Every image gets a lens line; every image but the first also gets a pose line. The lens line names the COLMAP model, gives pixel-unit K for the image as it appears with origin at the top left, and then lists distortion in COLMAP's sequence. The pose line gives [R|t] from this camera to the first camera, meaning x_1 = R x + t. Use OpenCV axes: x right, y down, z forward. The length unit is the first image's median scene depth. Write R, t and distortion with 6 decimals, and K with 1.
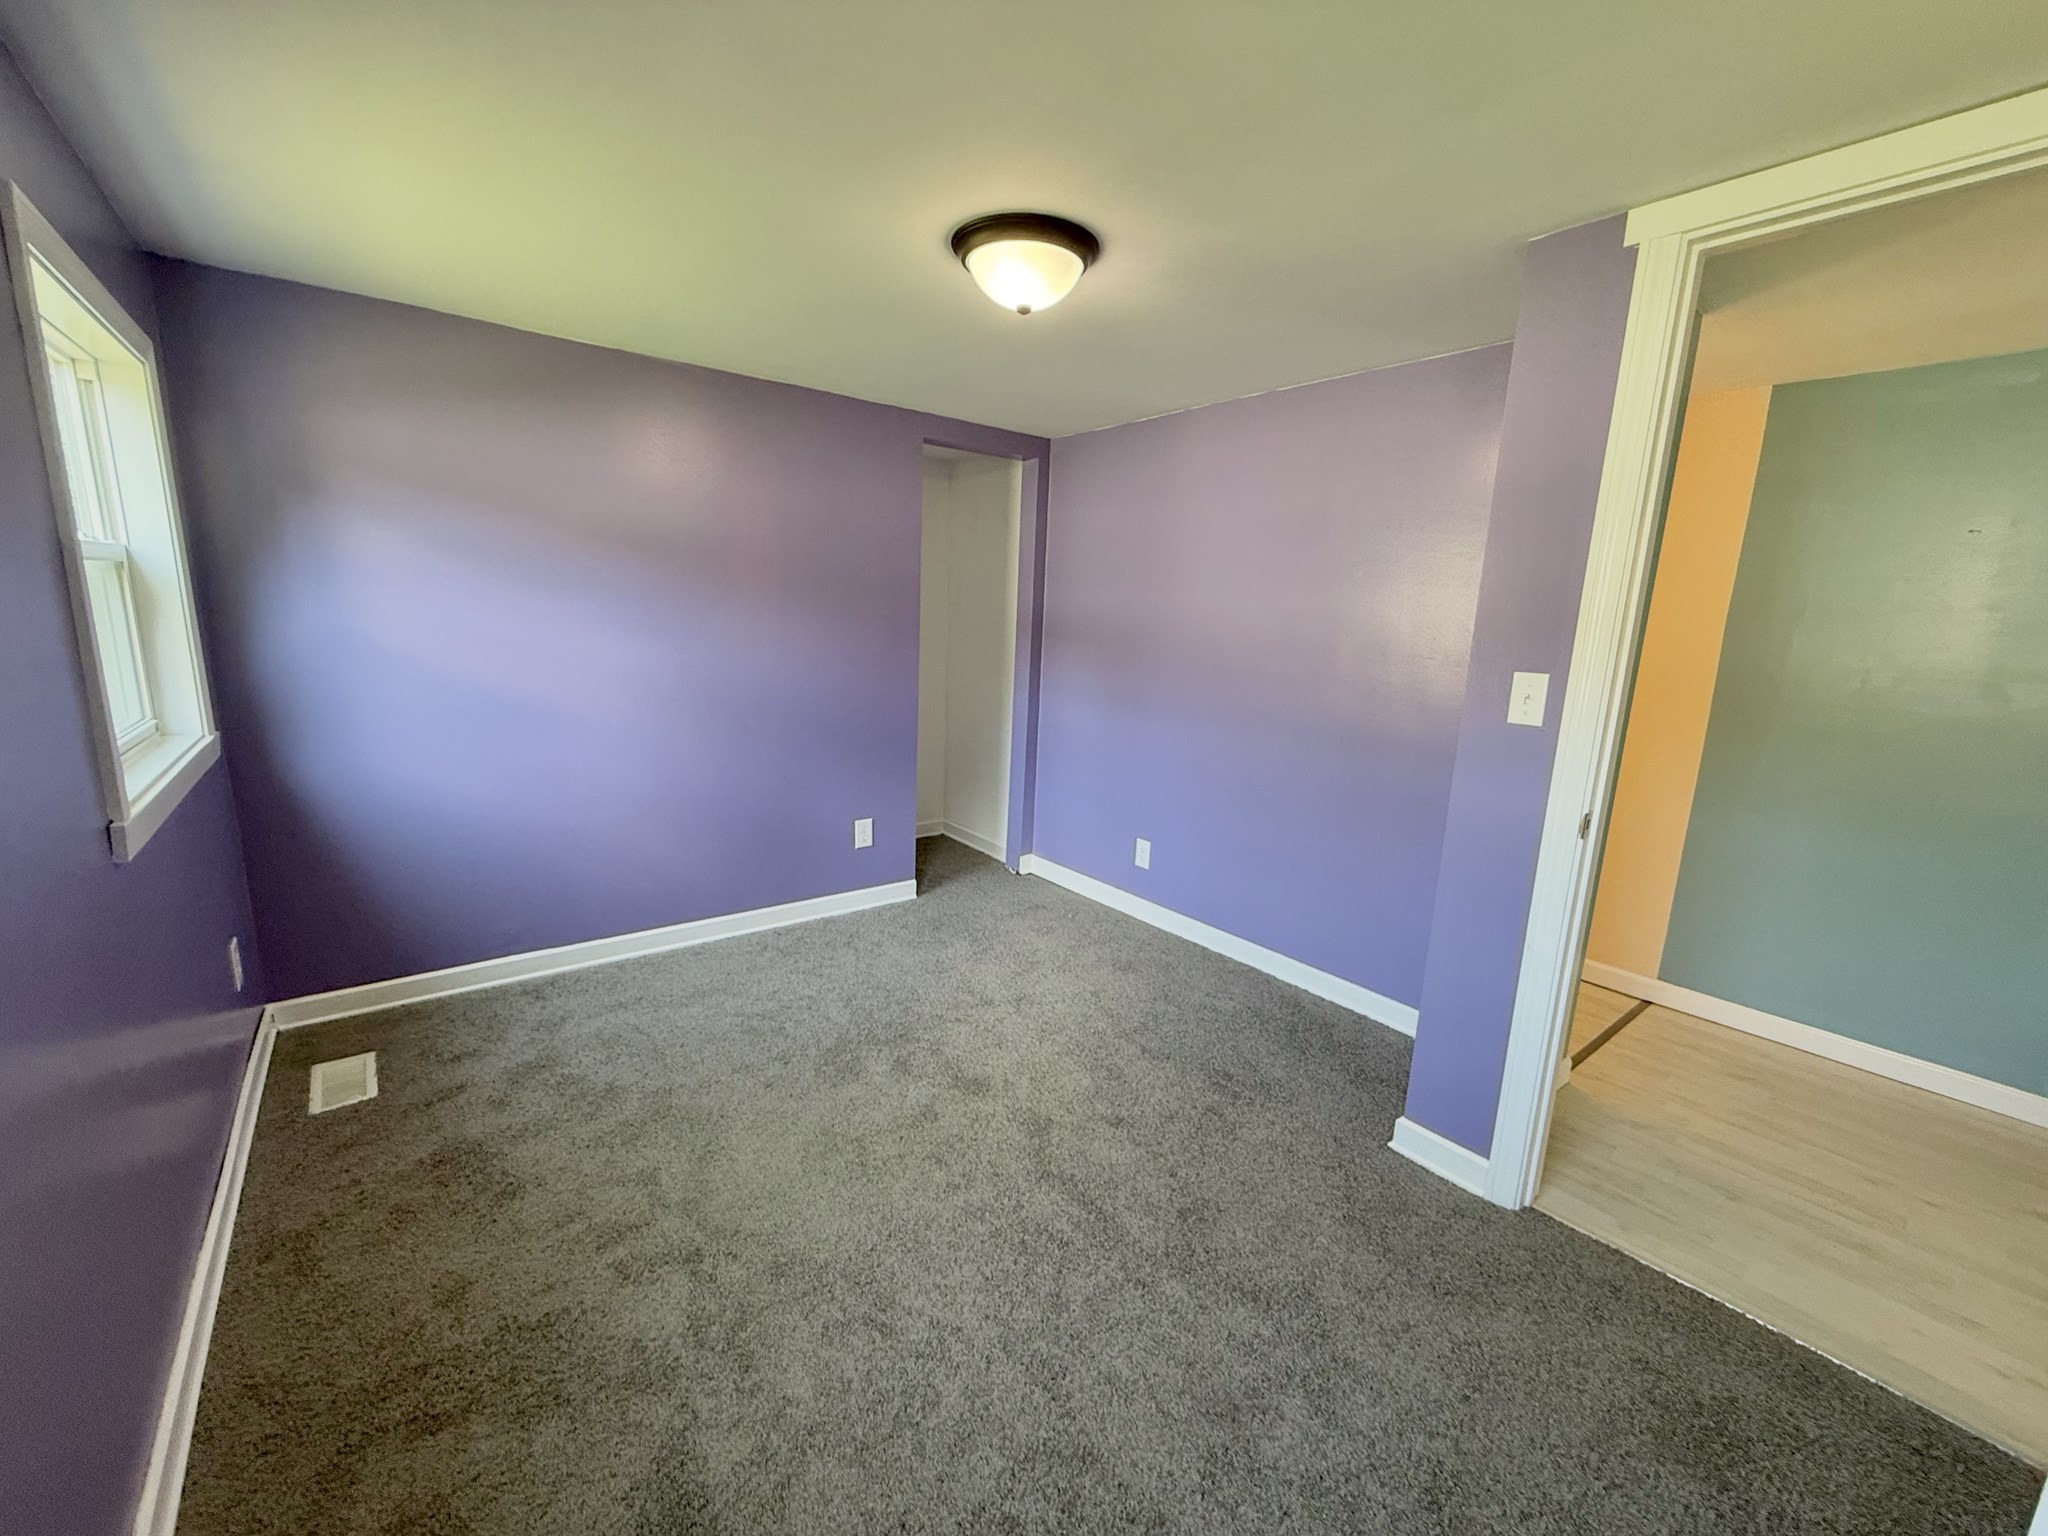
lens RADIAL K [[815.6, 0, 1018.6], [0, 815.6, 764.3], [0, 0, 1]] dist [0.000048, 0.000076]
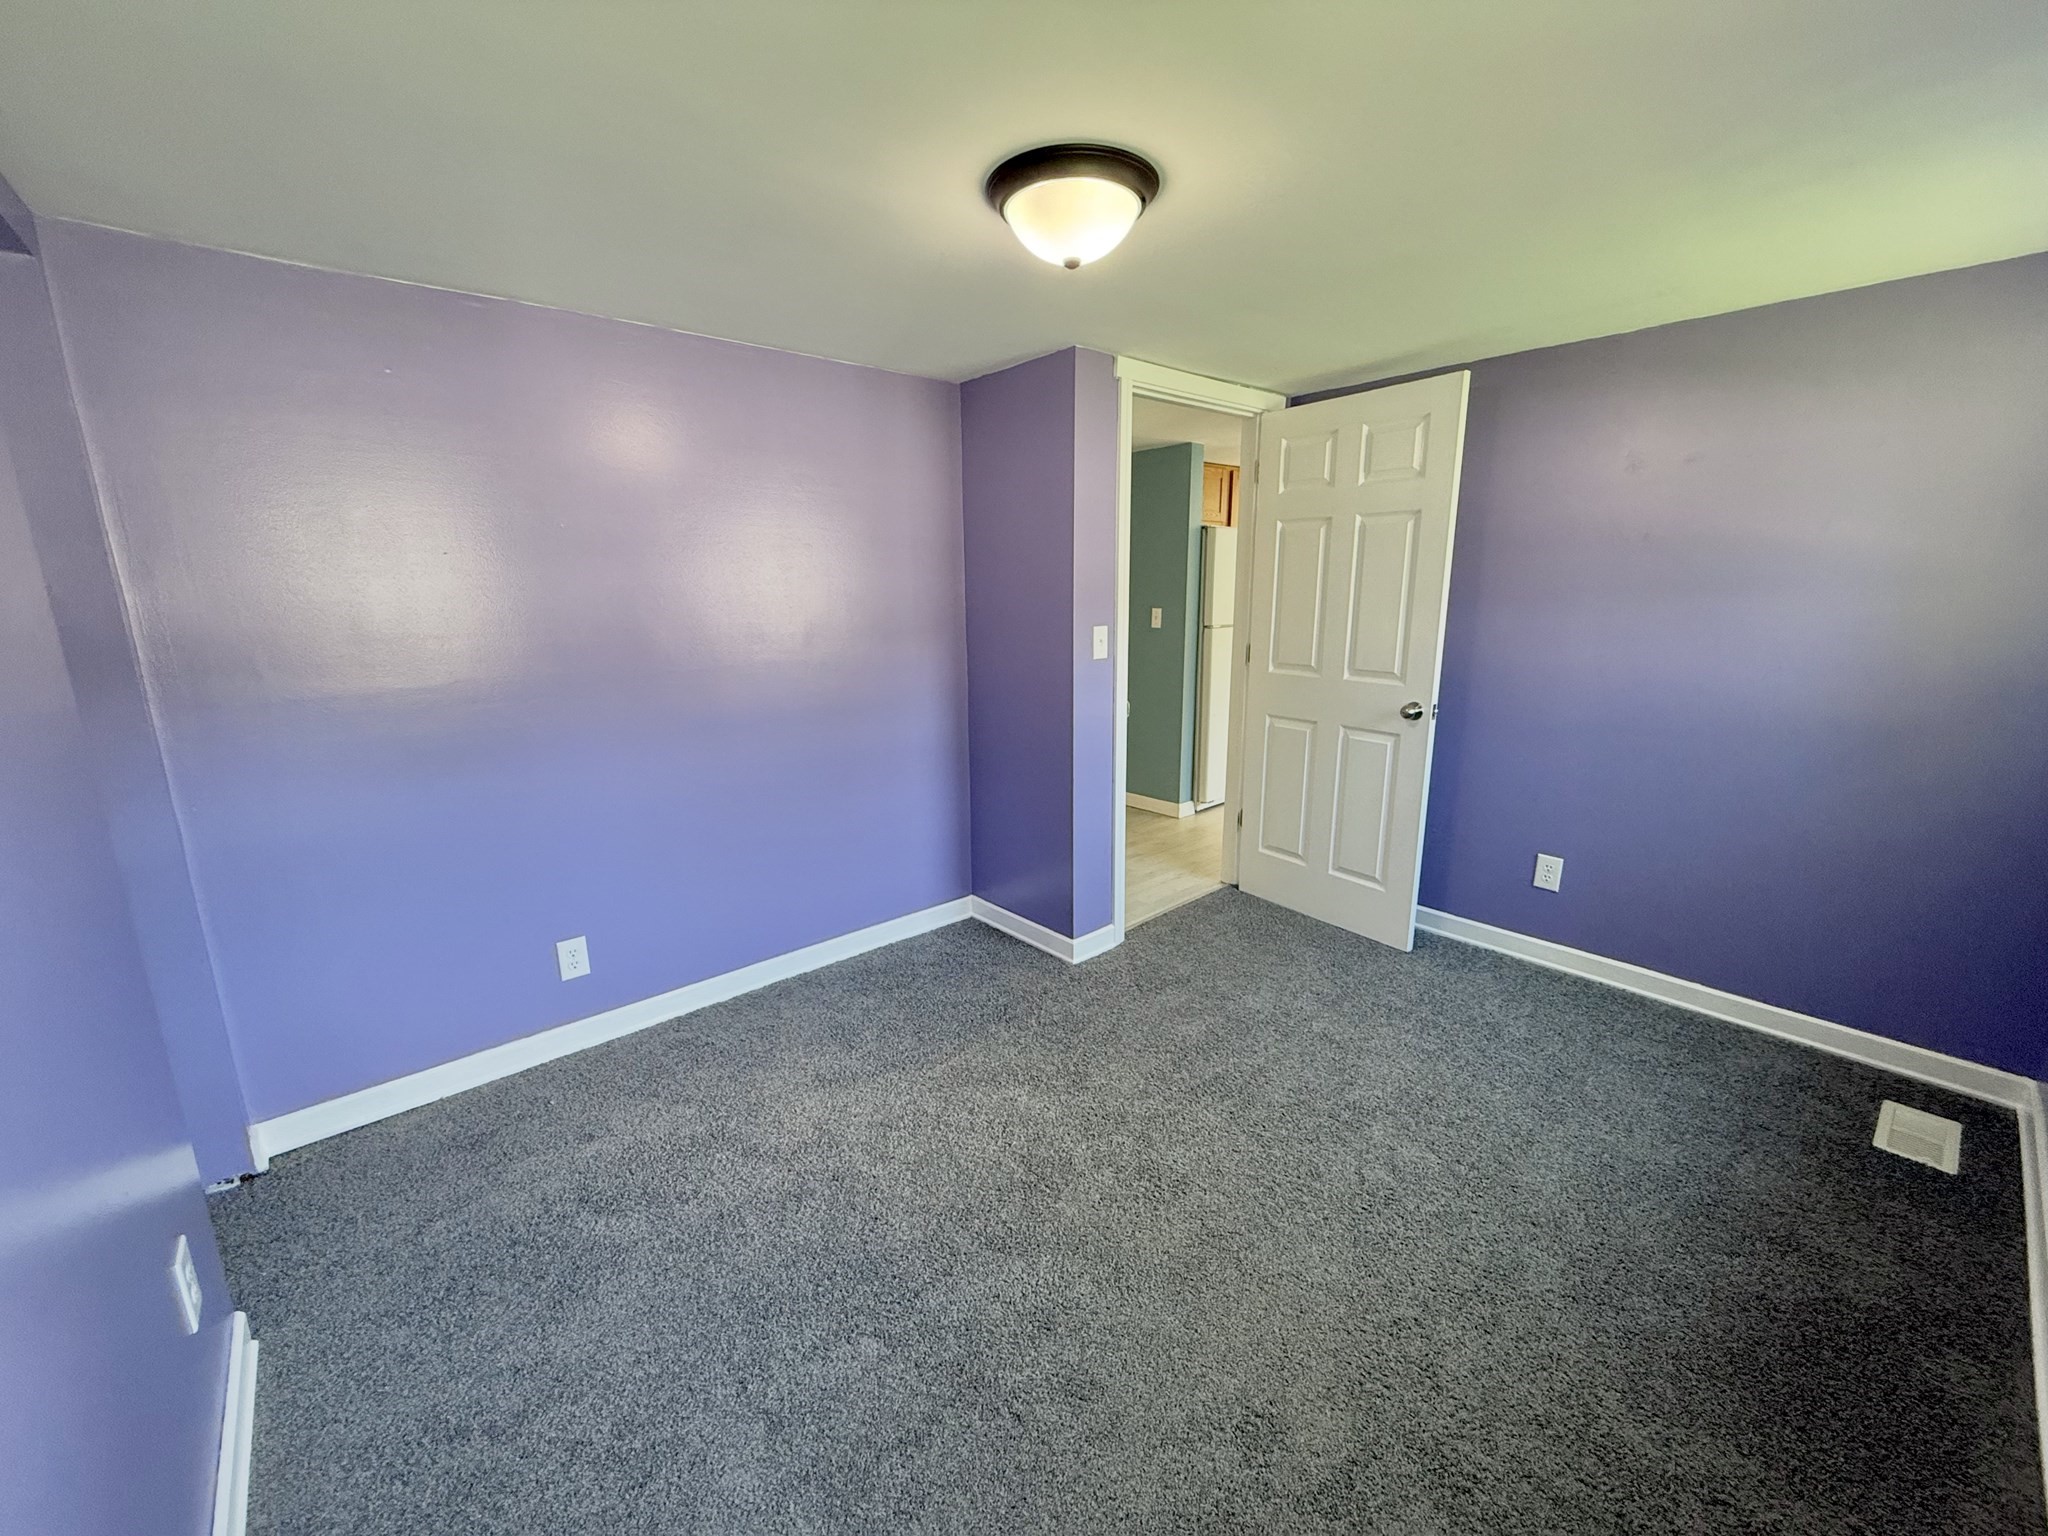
lens RADIAL K [[815.6, 0, 1020.1], [0, 815.6, 767.7], [0, 0, 1]] dist [0.000048, 0.000076]
pose [[-0.052370, -0.254288, 0.965710, -0.626643], [0.199389, 0.944902, 0.259622, -0.187208], [-0.978520, 0.206149, 0.001218, 0.758645]]
